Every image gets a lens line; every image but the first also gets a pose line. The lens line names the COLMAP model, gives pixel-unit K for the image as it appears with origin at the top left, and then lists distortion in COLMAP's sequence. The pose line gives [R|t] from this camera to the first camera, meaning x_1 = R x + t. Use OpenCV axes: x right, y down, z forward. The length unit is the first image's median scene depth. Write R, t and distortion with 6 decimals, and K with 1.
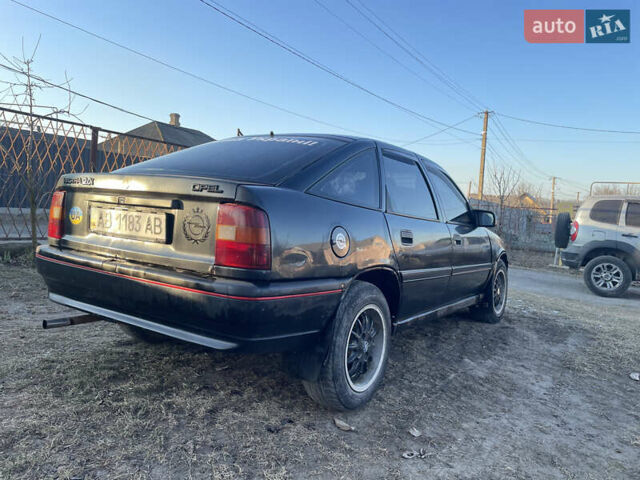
lens RADIAL K [[490.1, 0, 318.4], [0, 490.1, 242.9], [0, 0, 1]] dist [0.024917, -0.009151]
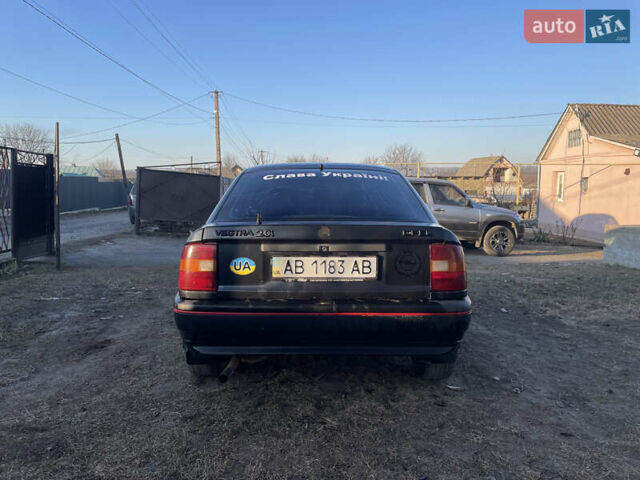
lens RADIAL K [[490.1, 0, 320.3], [0, 490.1, 237.0], [0, 0, 1]] dist [0.024917, -0.009151]
pose [[0.824685, -0.119633, 0.552795, -0.936508], [0.093504, 0.992763, 0.075355, -0.181214], [-0.557809, -0.010455, 0.829903, 0.070214]]
